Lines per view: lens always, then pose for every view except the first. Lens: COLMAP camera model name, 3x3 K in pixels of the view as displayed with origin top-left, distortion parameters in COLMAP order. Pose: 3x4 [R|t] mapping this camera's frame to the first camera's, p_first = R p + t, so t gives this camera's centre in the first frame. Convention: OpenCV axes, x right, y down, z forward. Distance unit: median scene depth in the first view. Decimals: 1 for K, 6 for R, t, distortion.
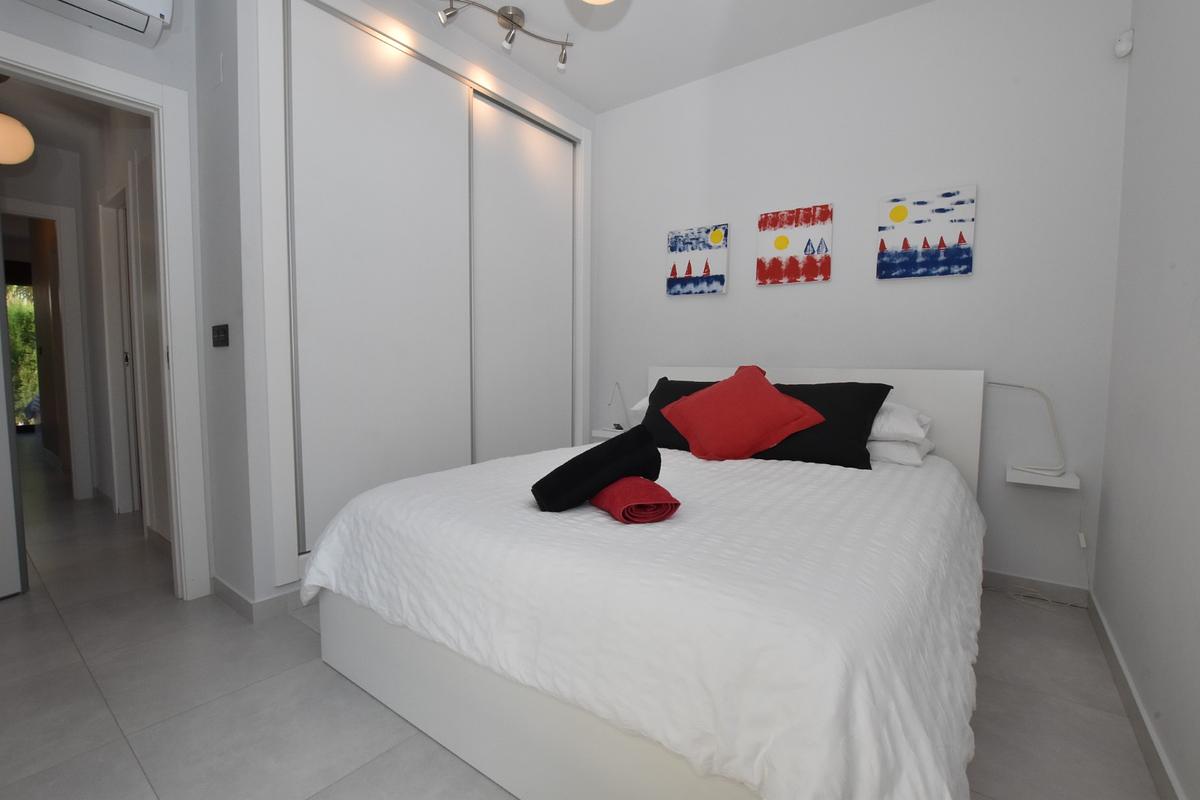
lens RADIAL K [[527.6, 0, 601.0], [0, 527.6, 404.1], [0, 0, 1]] dist [-0.036630, 0.006690]
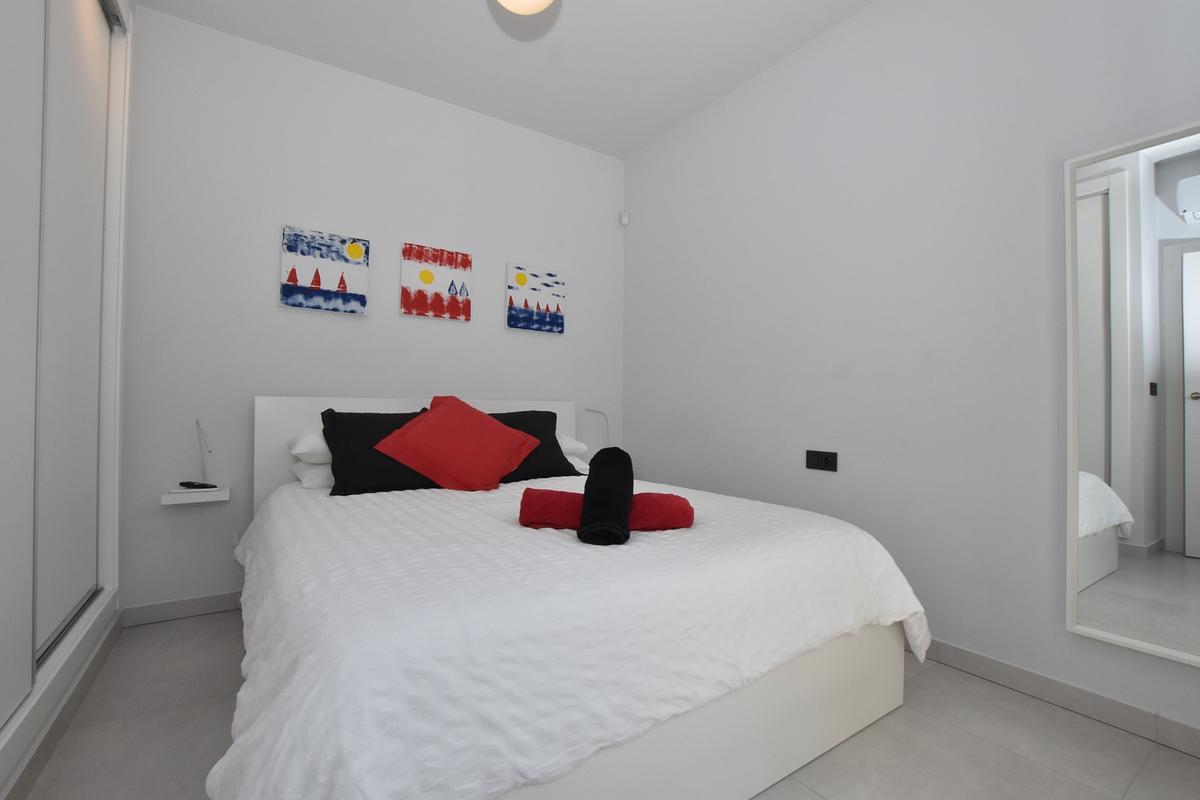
lens RADIAL K [[527.6, 0, 601.0], [0, 527.6, 404.1], [0, 0, 1]] dist [-0.036630, 0.006690]
pose [[0.344786, 0.000084, 0.938681, -0.516394], [0.054044, 0.998339, -0.019940, -0.020729], [-0.937124, 0.057605, 0.344209, 0.349091]]
